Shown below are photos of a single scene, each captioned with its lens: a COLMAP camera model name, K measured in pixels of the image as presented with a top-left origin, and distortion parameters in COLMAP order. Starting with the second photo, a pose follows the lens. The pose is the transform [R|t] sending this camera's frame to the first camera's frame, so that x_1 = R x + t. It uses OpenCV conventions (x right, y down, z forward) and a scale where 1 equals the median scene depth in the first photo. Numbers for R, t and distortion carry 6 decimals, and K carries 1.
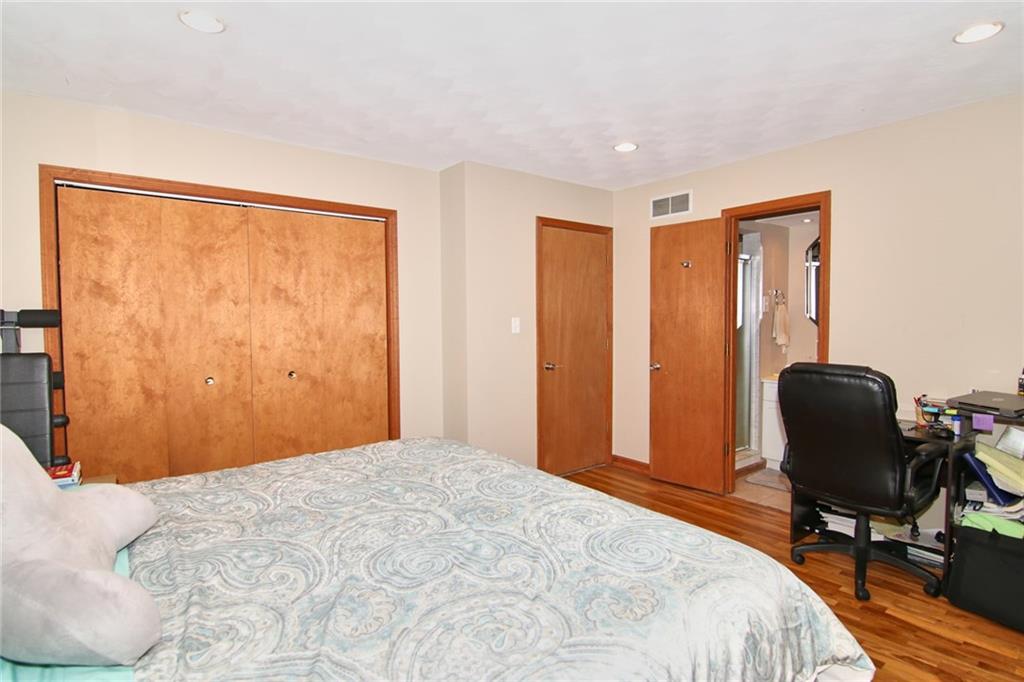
lens RADIAL K [[519.3, 0, 504.1], [0, 519.3, 339.3], [0, 0, 1]] dist [-0.009592, -0.004100]
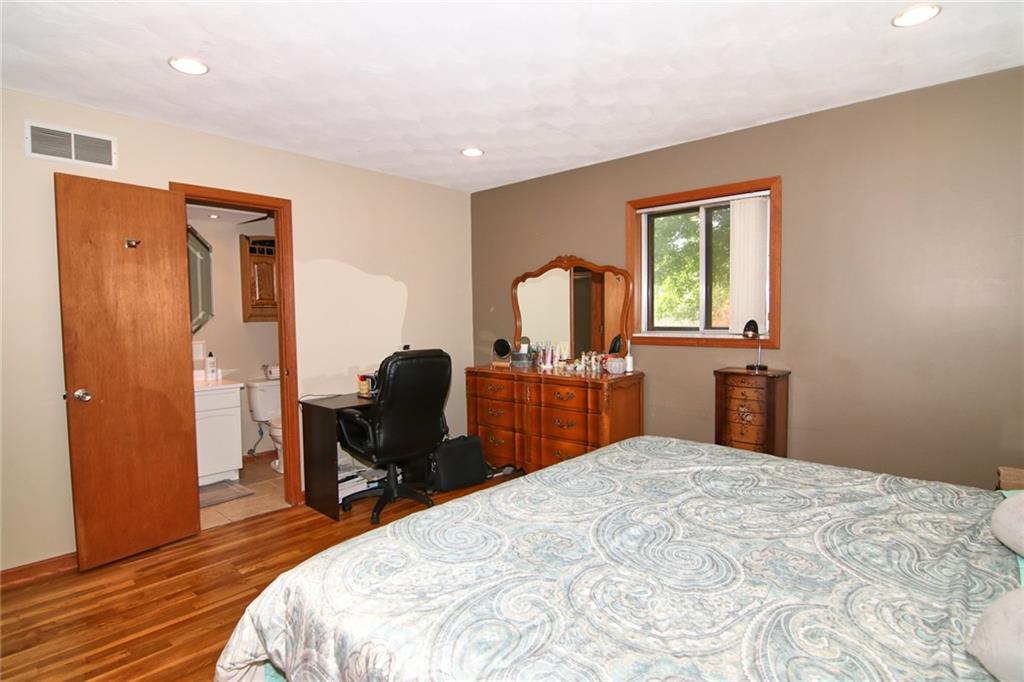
lens RADIAL K [[519.3, 0, 505.7], [0, 519.3, 337.3], [0, 0, 1]] dist [-0.009592, -0.004100]
pose [[-0.181560, -0.039648, 0.982580, -0.886502], [0.050605, 0.997486, 0.049600, -0.048769], [-0.982077, 0.058729, -0.179097, 1.255556]]
